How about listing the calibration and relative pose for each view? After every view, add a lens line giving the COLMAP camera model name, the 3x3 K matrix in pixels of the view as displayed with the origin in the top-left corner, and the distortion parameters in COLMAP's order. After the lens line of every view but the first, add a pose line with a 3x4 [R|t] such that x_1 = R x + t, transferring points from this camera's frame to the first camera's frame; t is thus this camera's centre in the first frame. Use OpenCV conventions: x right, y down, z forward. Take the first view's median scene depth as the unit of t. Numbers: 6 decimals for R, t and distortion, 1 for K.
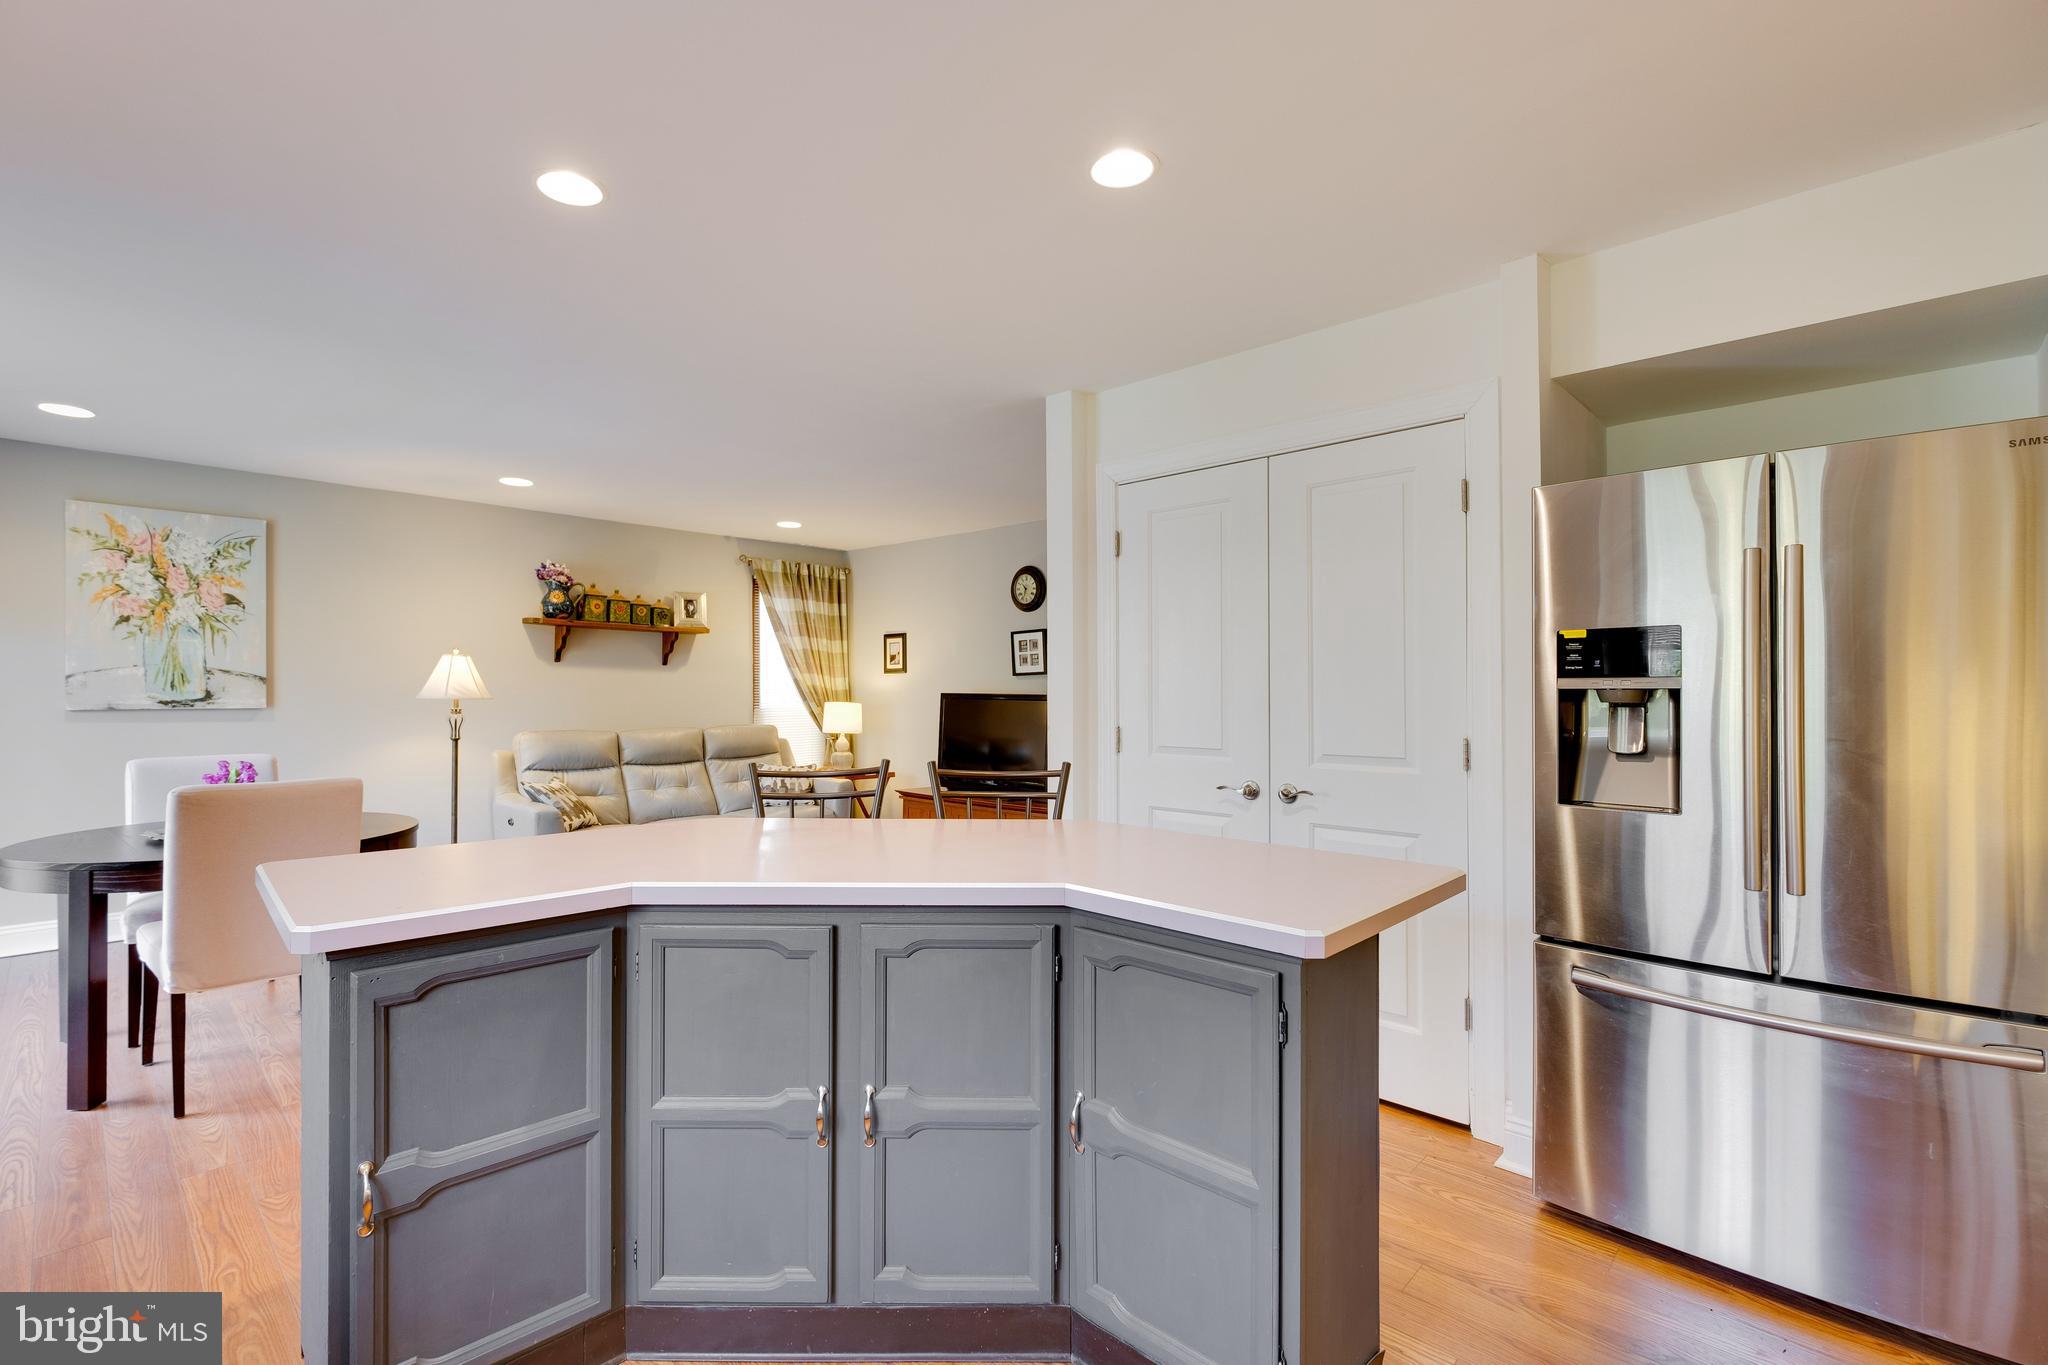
lens RADIAL K [[926.3, 0, 1033.3], [0, 926.3, 686.6], [0, 0, 1]] dist [-0.024356, 0.000566]
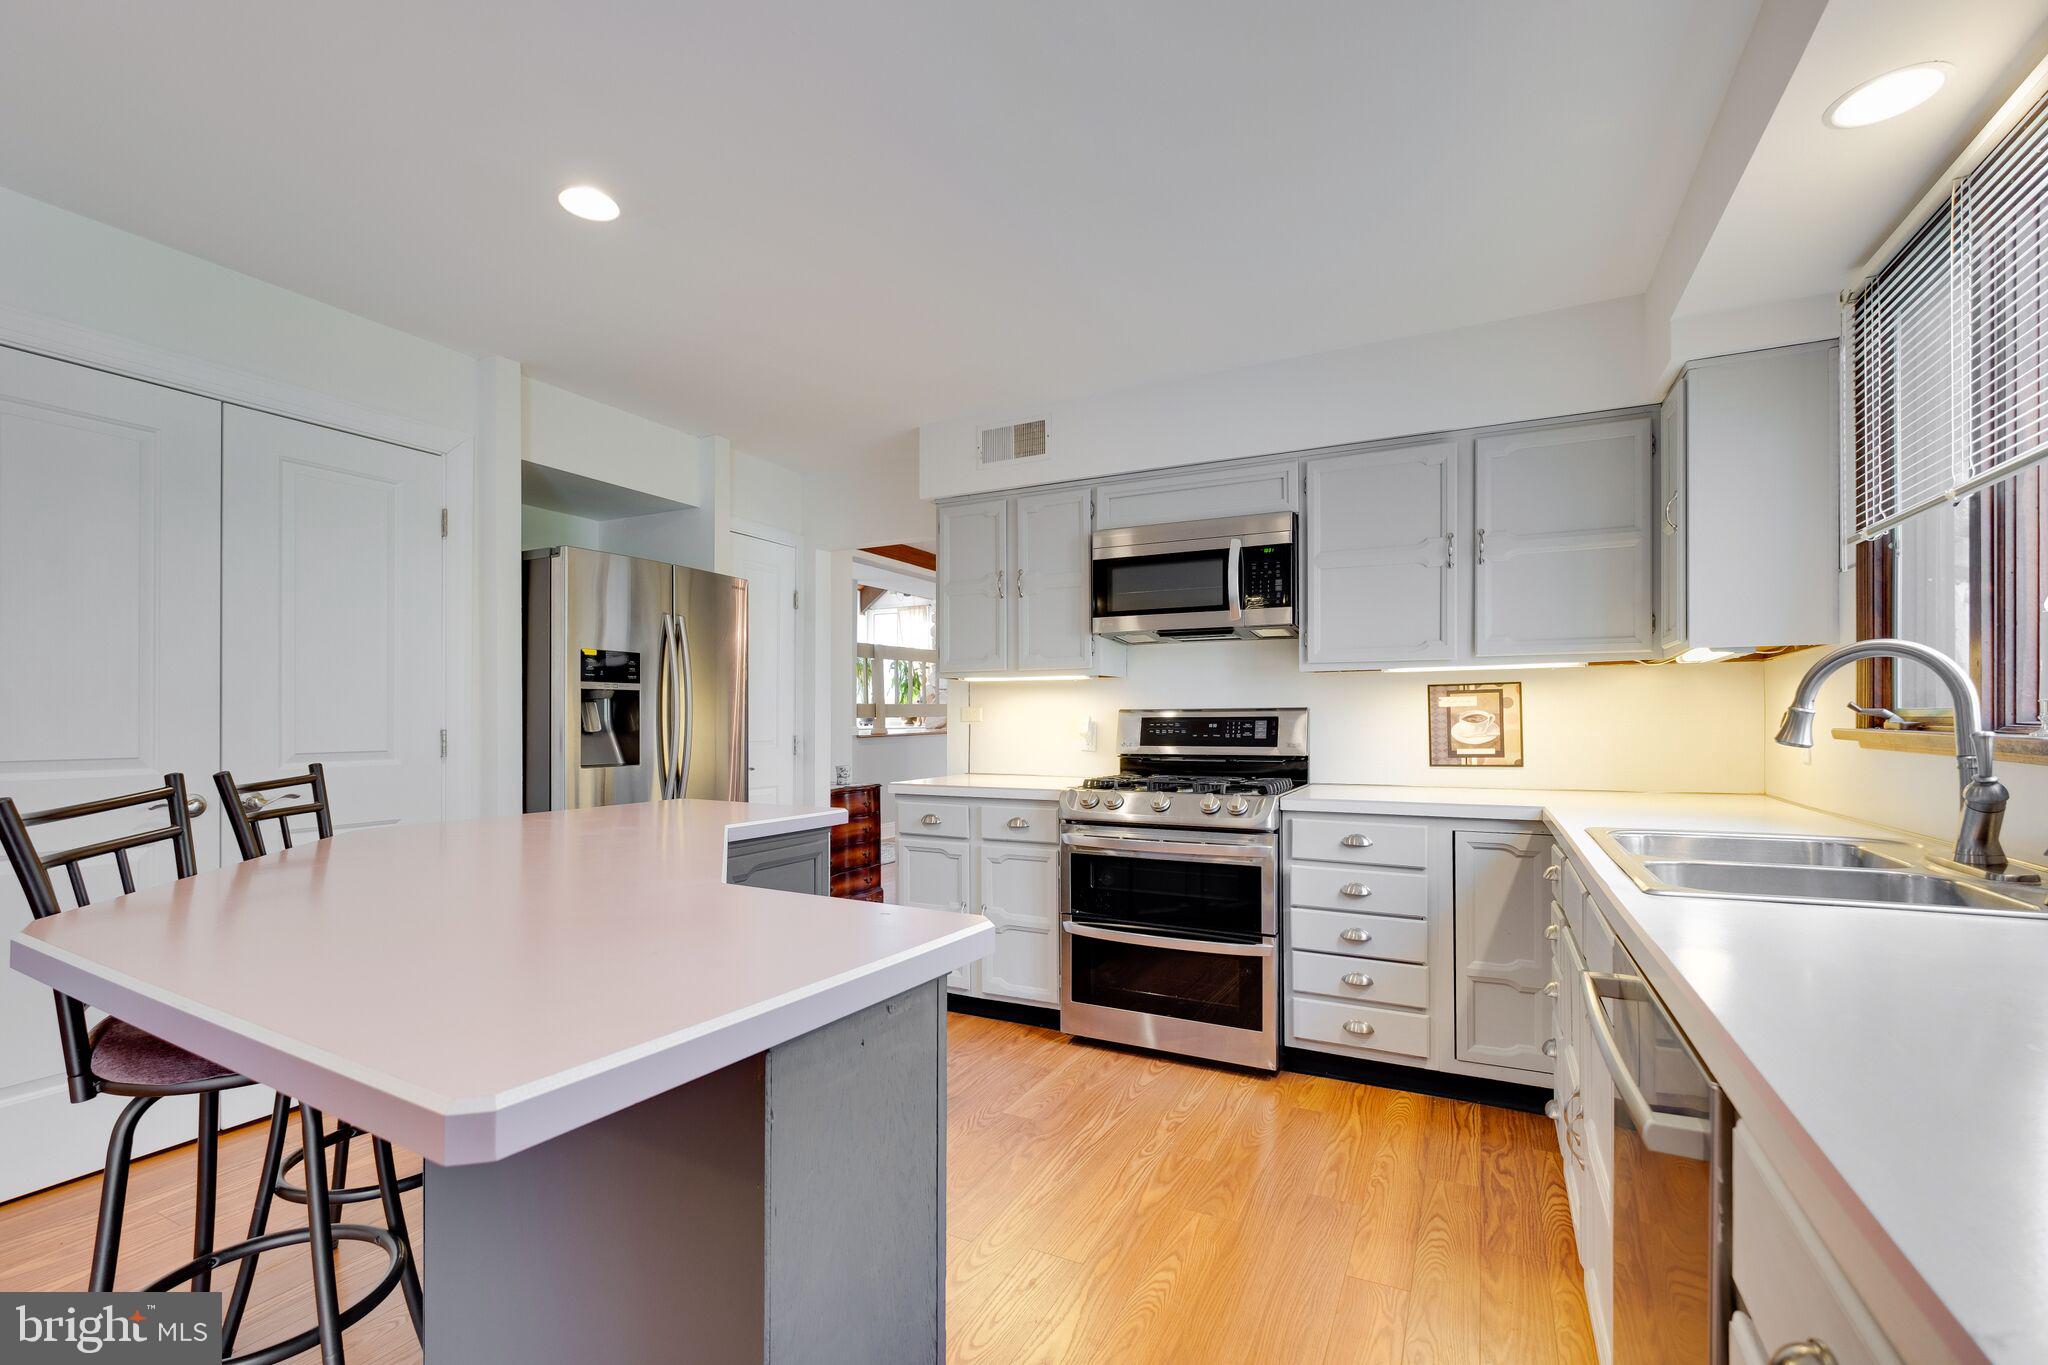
lens RADIAL K [[880.6, 0, 1020.5], [0, 880.6, 702.0], [0, 0, 1]] dist [0.003535, 0.000184]
pose [[-0.290629, 0.008132, 0.956801, -0.777612], [-0.005418, 0.999934, -0.010145, 0.027031], [-0.956821, -0.008133, -0.290565, 0.588727]]
